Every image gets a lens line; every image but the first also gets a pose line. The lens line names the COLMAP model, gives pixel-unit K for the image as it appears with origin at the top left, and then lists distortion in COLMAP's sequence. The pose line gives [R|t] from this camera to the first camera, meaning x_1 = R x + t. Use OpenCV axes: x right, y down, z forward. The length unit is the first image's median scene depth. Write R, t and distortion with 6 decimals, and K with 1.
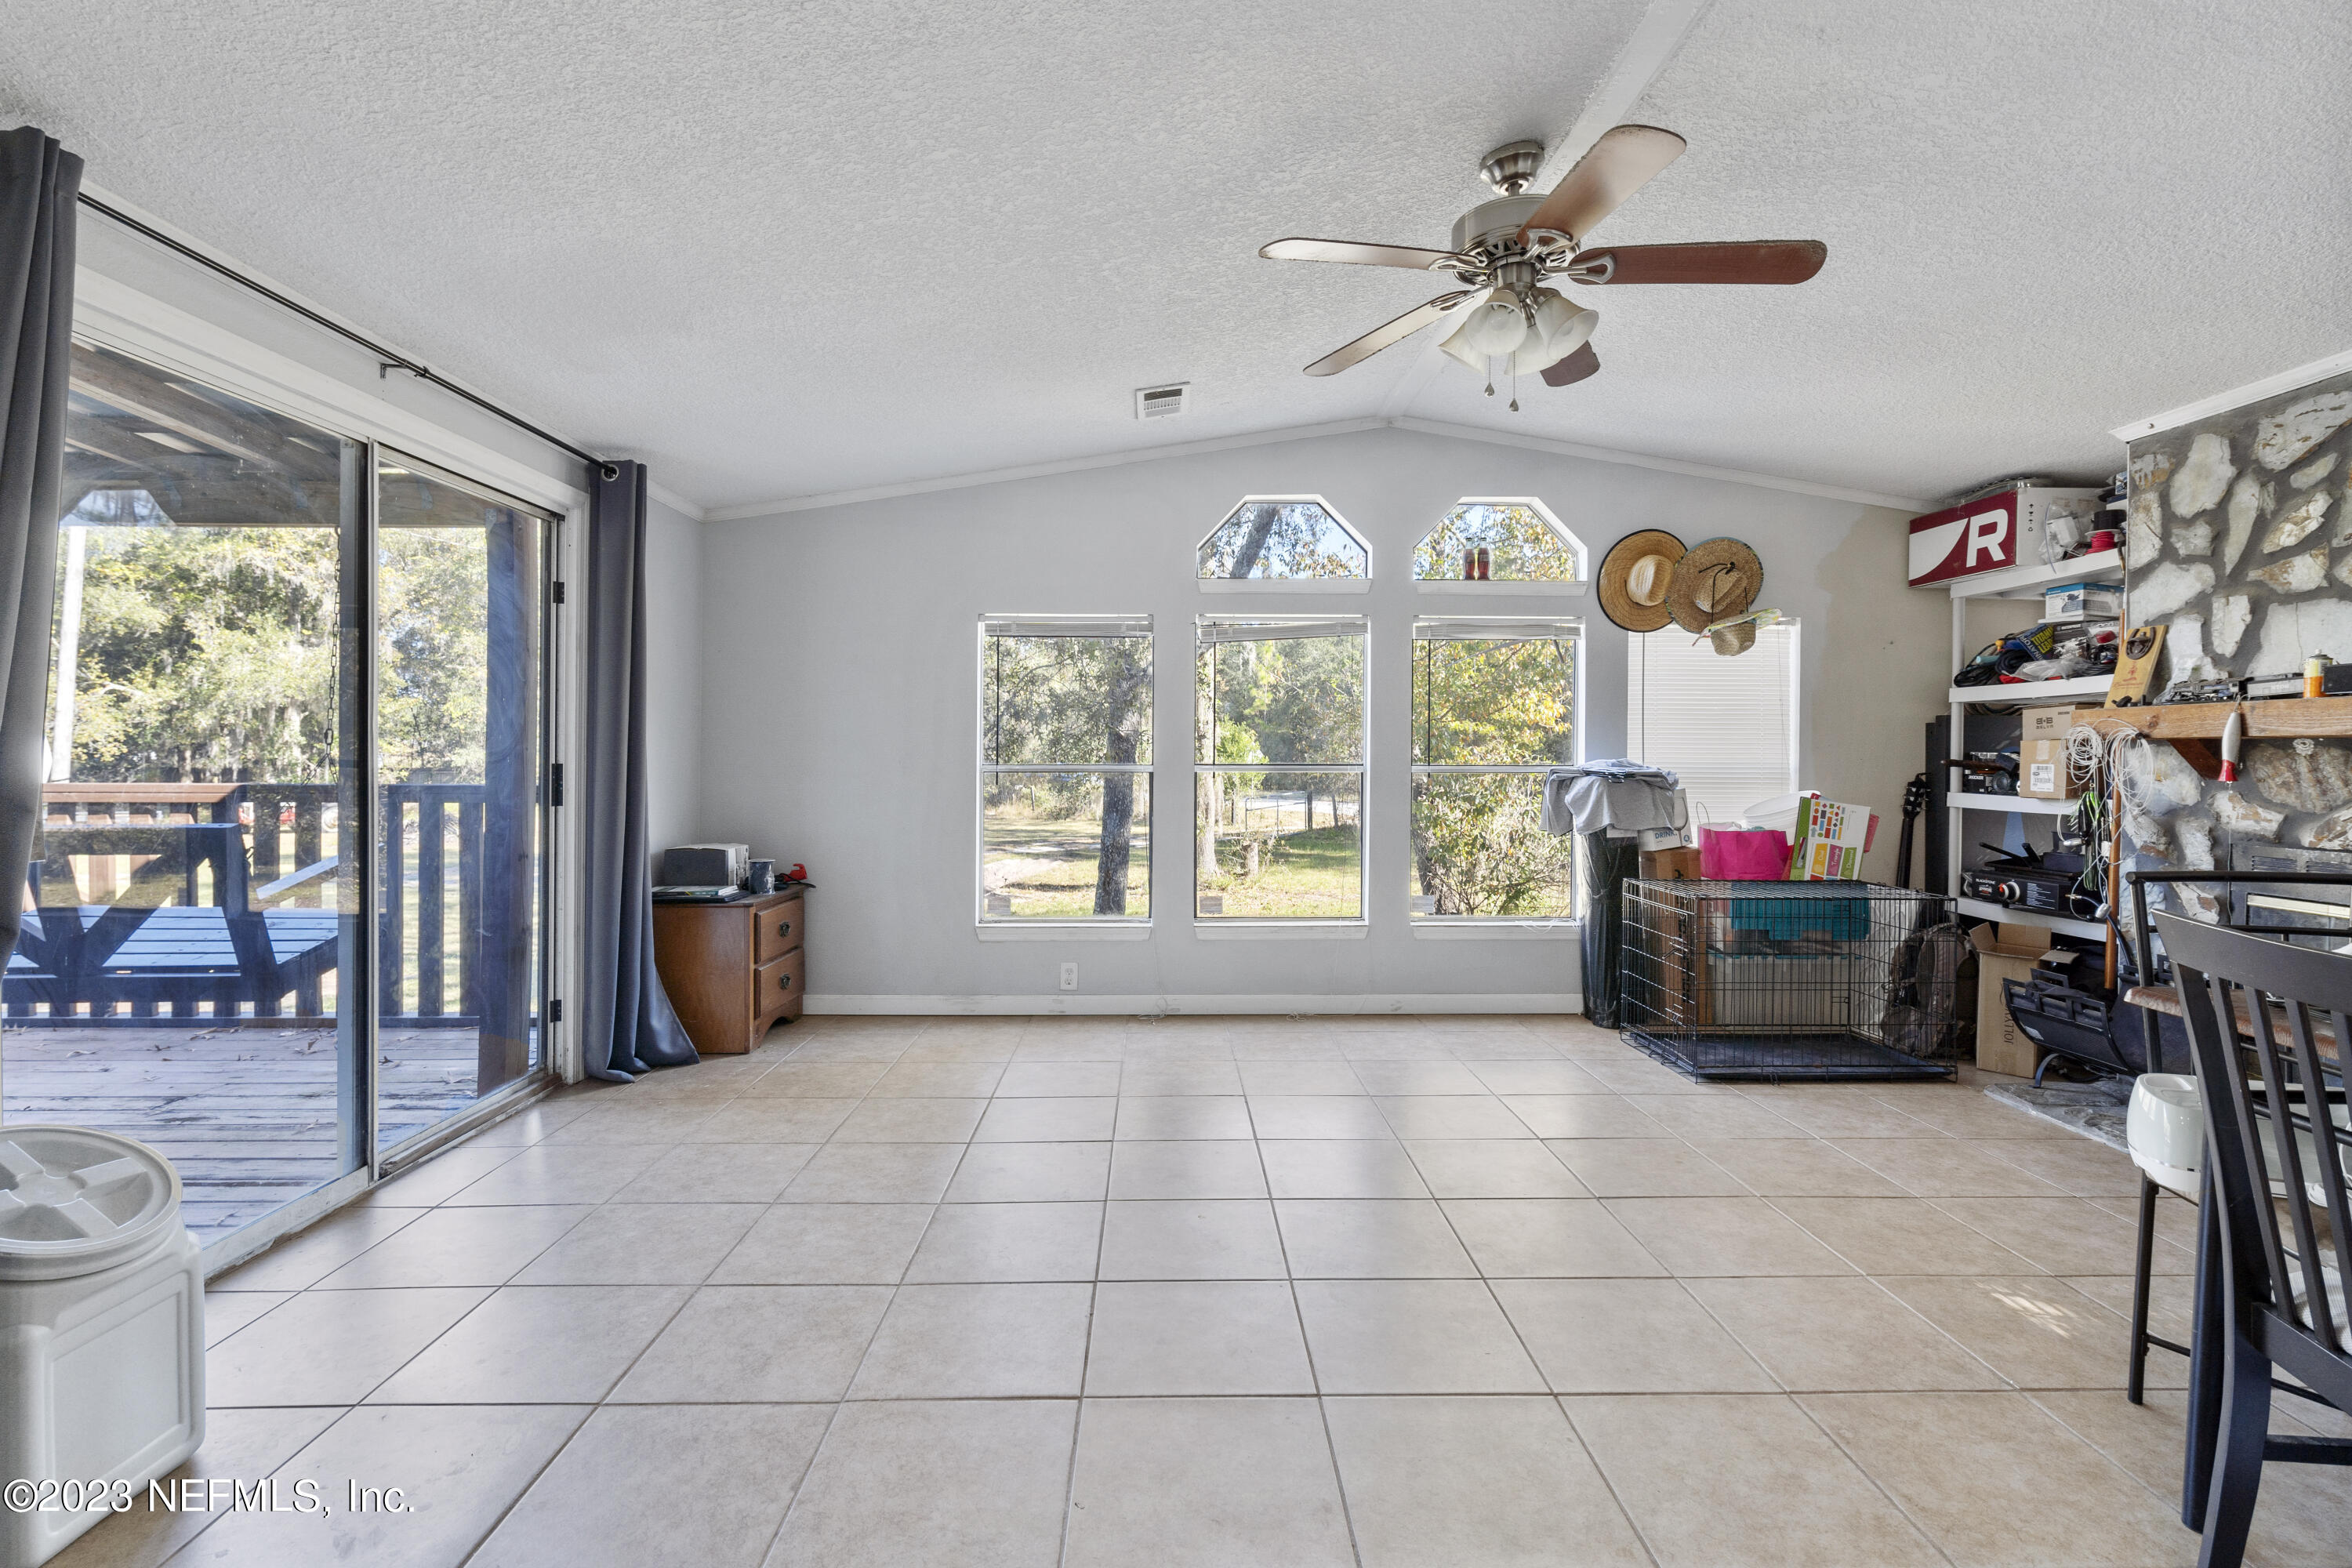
lens RADIAL K [[1075.5, 0, 1187.3], [0, 1075.5, 730.9], [0, 0, 1]] dist [-0.005975, -0.000315]
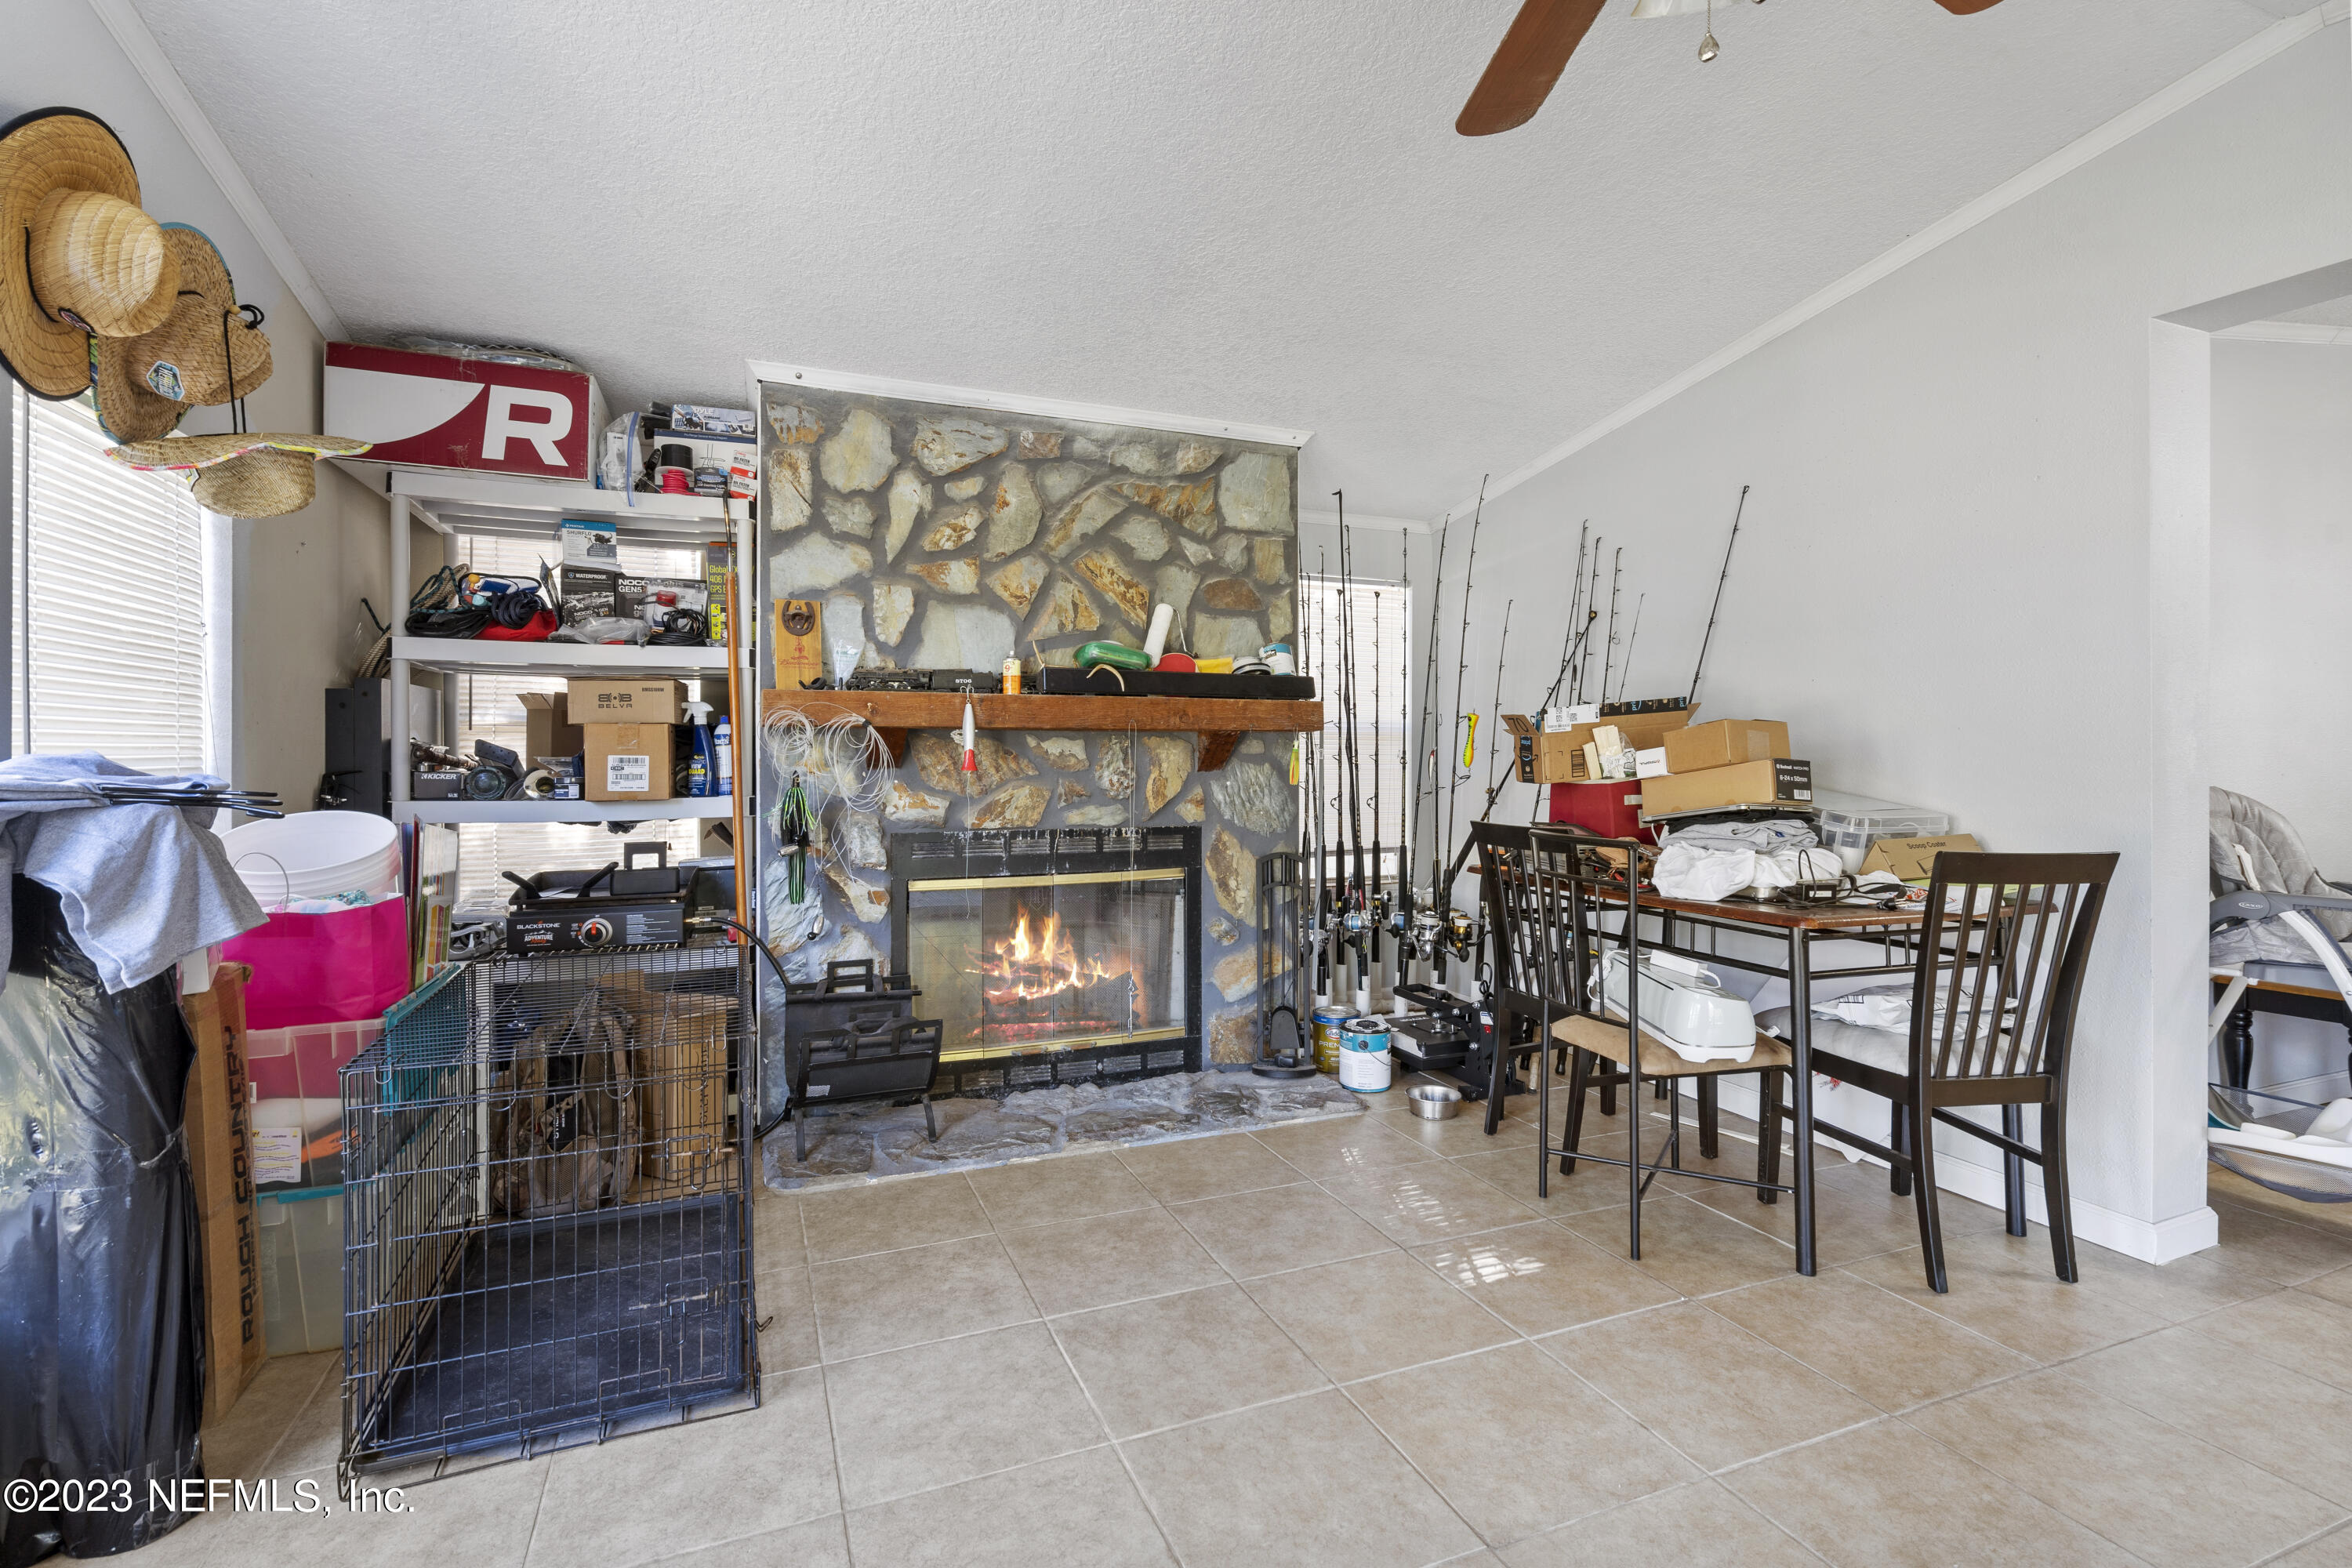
lens RADIAL K [[1095.4, 0, 1168.1], [0, 1095.4, 751.3], [0, 0, 1]] dist [-0.000124, -0.000002]
pose [[-0.353311, -0.009762, 0.935455, -0.064595], [-0.026171, 0.999657, 0.000548, 0.019460], [-0.935140, -0.024288, -0.353445, 1.007899]]
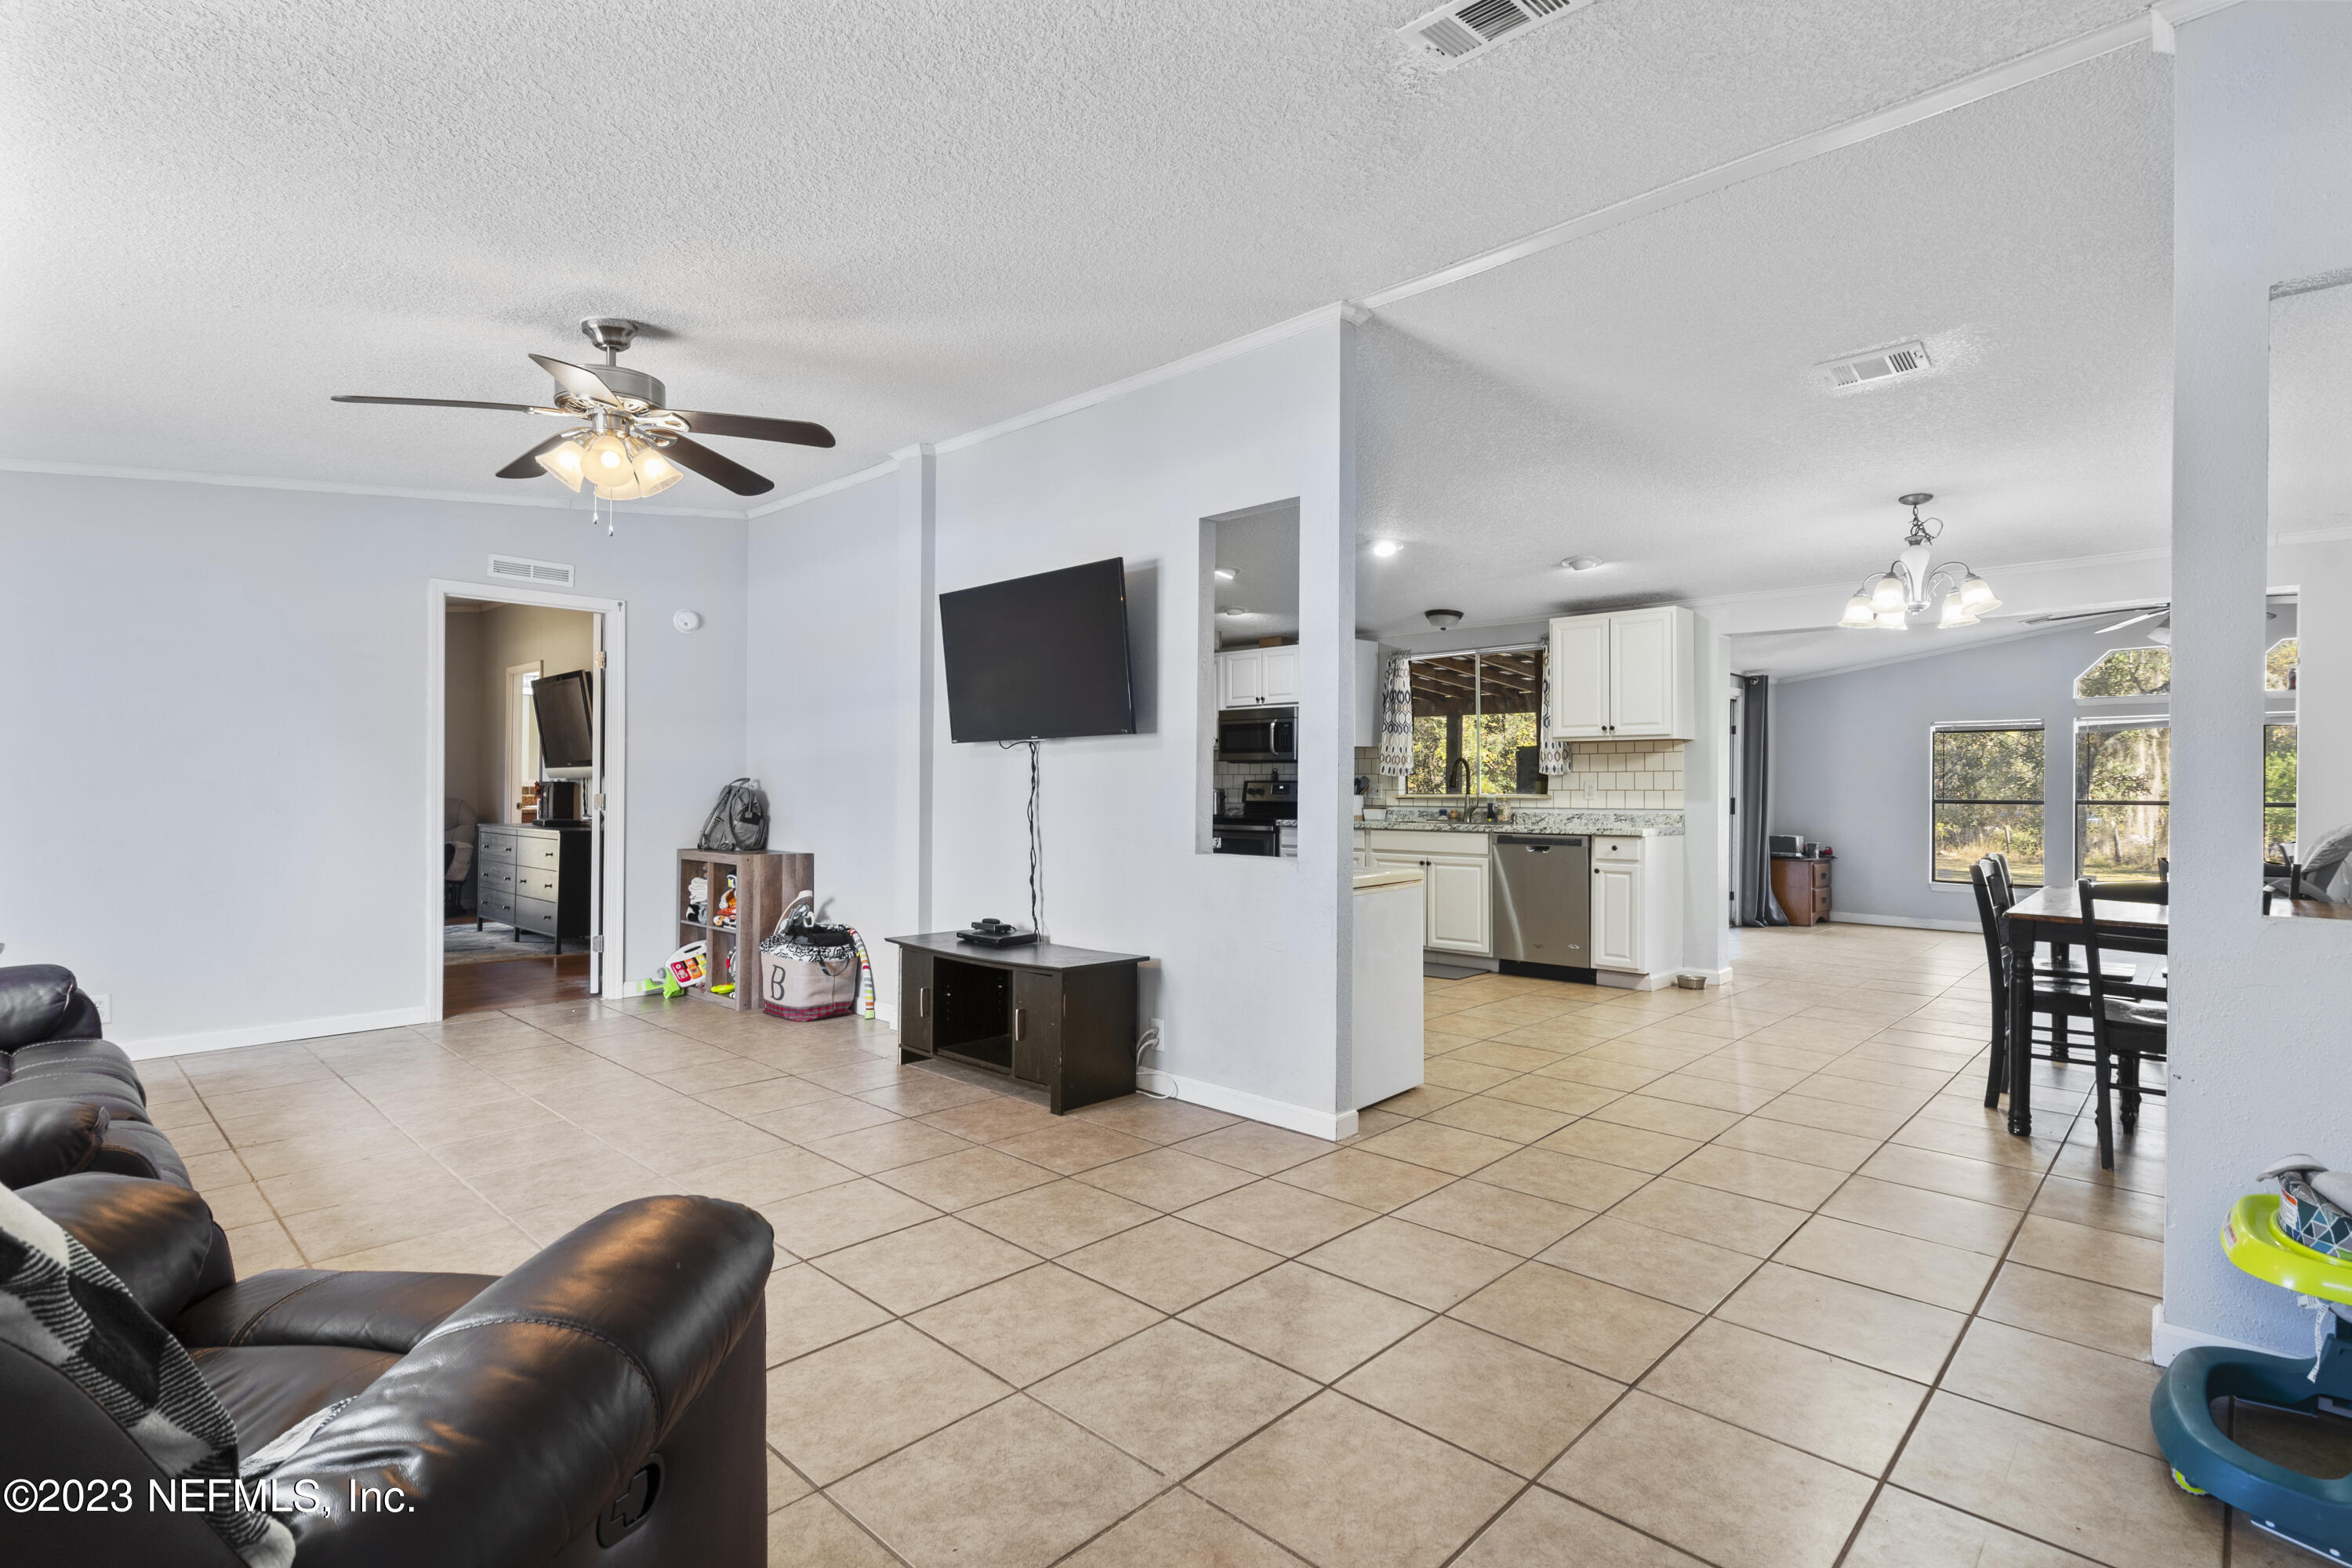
lens RADIAL K [[1125.3, 0, 1174.7], [0, 1125.3, 778.4], [0, 0, 1]] dist [0.000148, 0.000628]
pose [[0.706066, -0.003025, -0.708140, 0.367091], [0.012077, 0.999897, 0.007769, -0.051669], [0.708044, -0.014038, 0.706029, -1.826492]]
